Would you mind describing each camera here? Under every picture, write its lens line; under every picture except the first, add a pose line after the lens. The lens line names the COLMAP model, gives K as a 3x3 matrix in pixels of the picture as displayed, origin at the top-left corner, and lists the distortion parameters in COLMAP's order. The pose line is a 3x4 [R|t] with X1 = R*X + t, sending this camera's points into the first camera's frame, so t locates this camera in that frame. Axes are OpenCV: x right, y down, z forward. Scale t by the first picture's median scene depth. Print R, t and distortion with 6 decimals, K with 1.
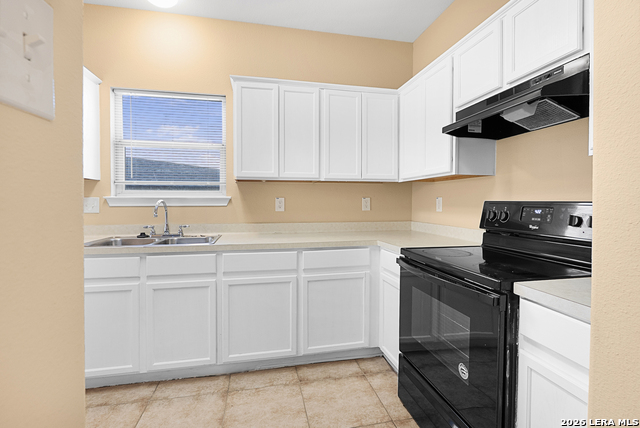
lens RADIAL K [[298.9, 0, 320.0], [0, 298.9, 206.0], [0, 0, 1]] dist [0.001445, 0.000285]
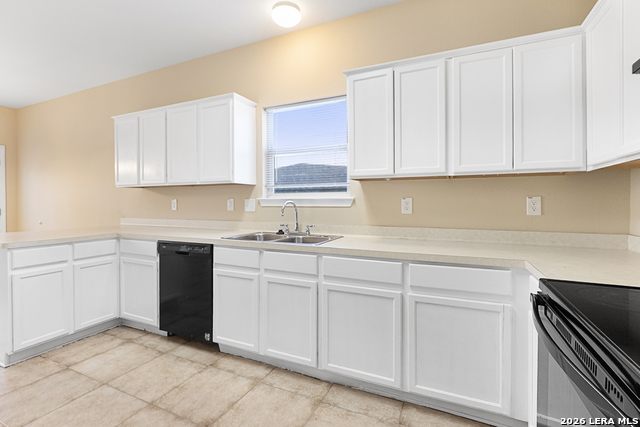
lens RADIAL K [[298.5, 0, 320.4], [0, 298.5, 202.8], [0, 0, 1]] dist [-0.001433, -0.000134]
pose [[0.802412, -0.000329, -0.596771, 0.221711], [-0.008446, 0.999893, -0.011909, -0.001501], [0.596711, 0.014596, 0.802323, 0.193886]]
